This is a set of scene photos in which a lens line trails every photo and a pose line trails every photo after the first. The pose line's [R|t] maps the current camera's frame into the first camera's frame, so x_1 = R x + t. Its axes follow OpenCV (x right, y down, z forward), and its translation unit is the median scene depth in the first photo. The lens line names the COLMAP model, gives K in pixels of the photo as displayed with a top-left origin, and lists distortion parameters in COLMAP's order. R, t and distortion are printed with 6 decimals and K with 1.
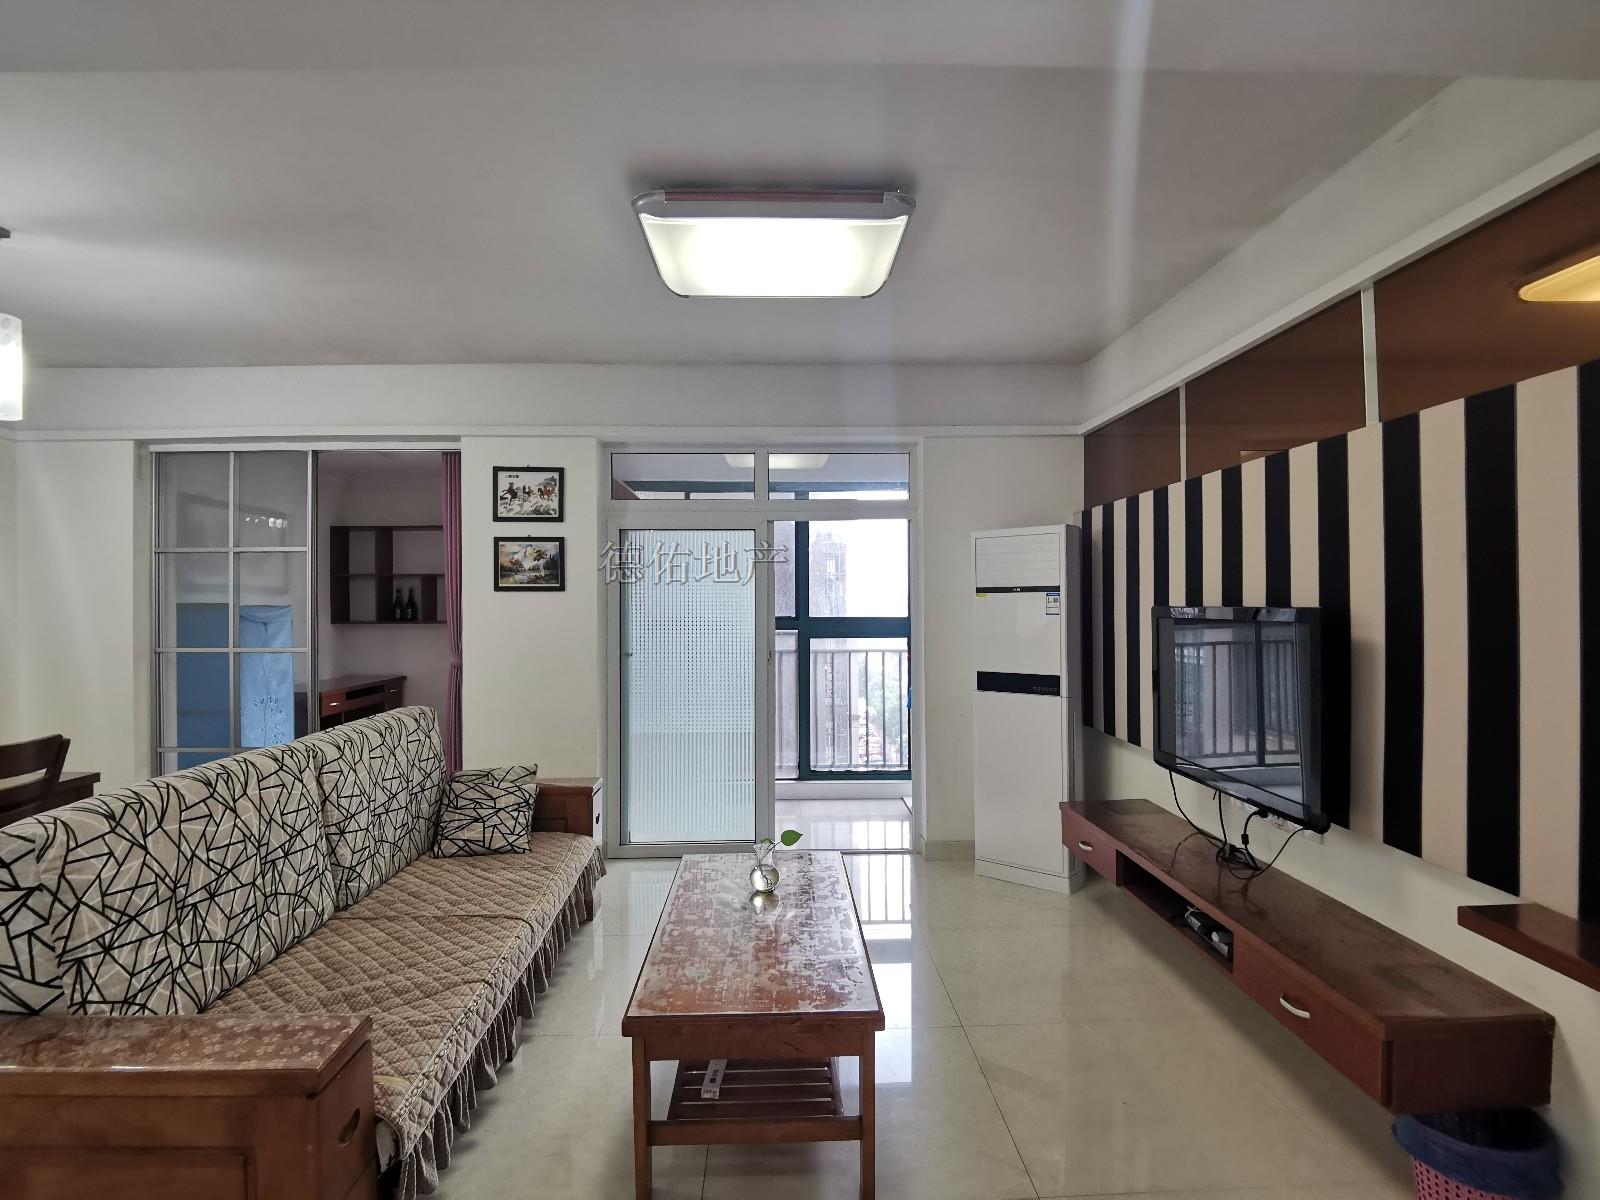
lens RADIAL K [[803.5, 0, 796.4], [0, 803.5, 600.5], [0, 0, 1]] dist [-0.006239, -0.001190]
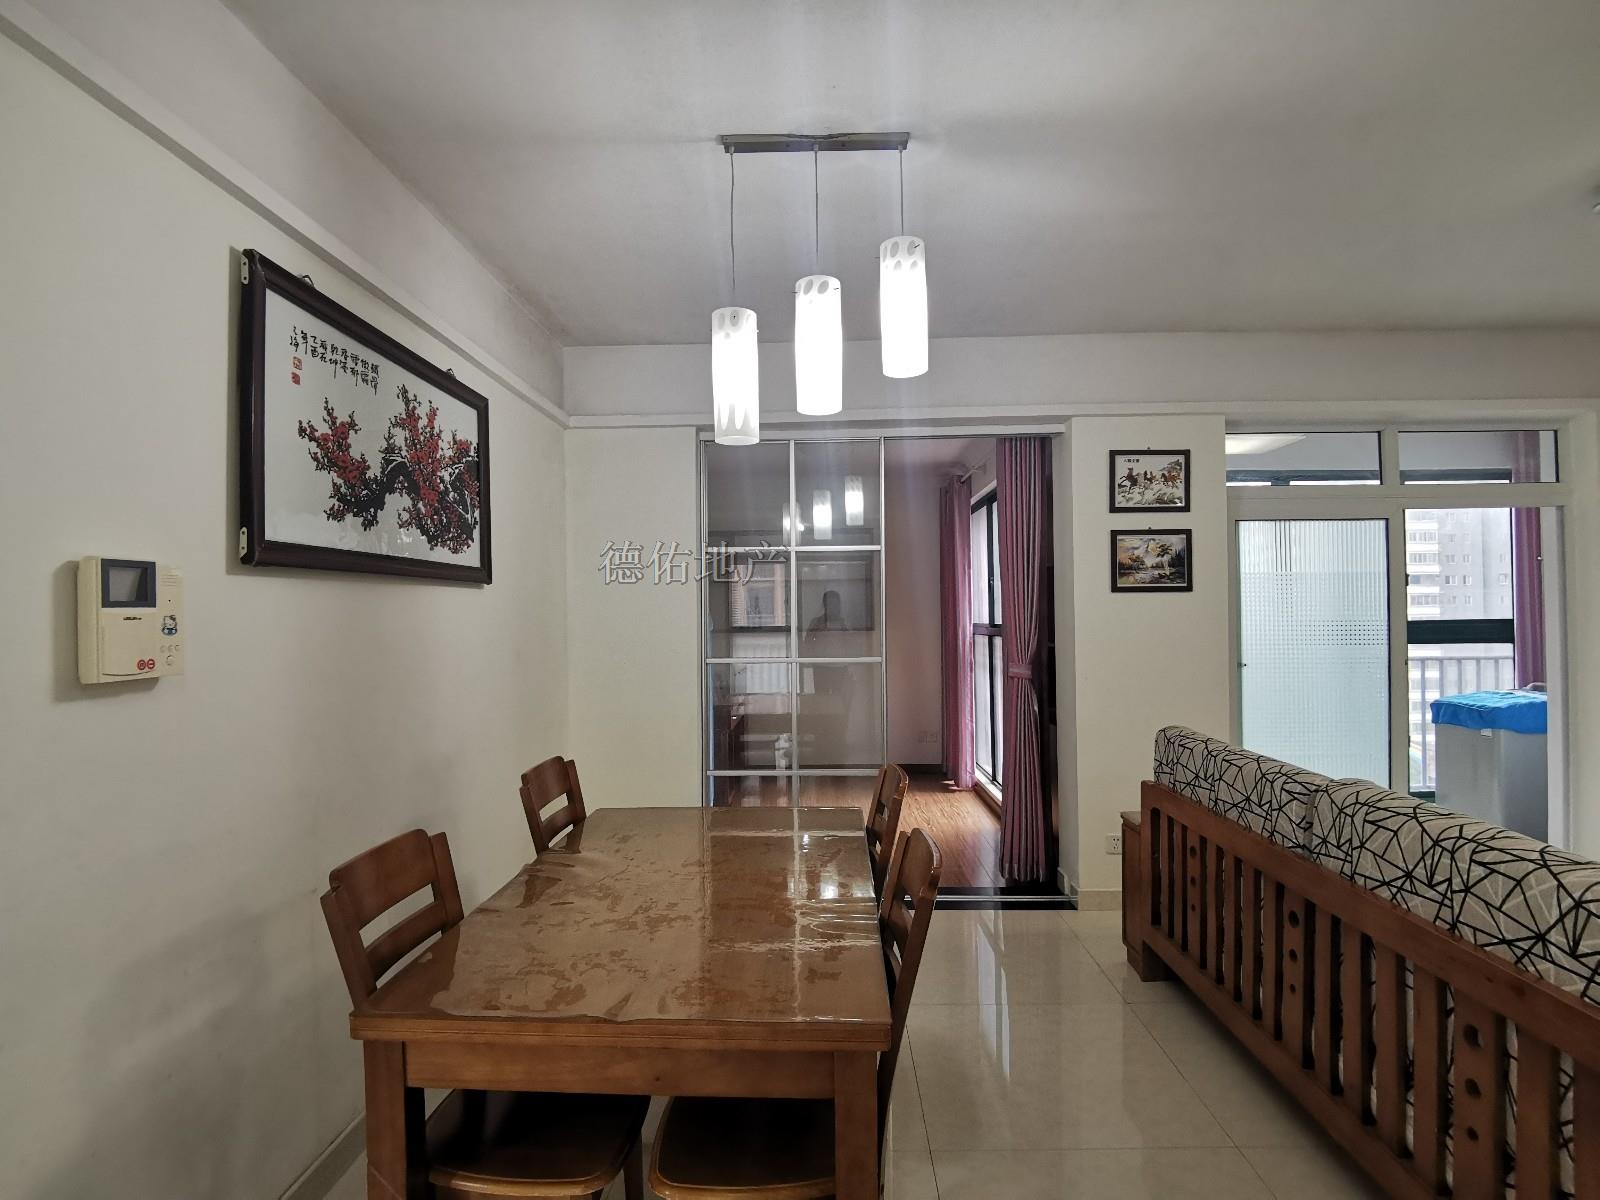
lens RADIAL K [[803.5, 0, 804.3], [0, 803.5, 602.6], [0, 0, 1]] dist [-0.006239, -0.001190]
pose [[0.999013, -0.009082, -0.043470, -0.672674], [0.008744, 0.999930, -0.007948, 0.003718], [0.043540, 0.007560, 0.999023, 0.112544]]
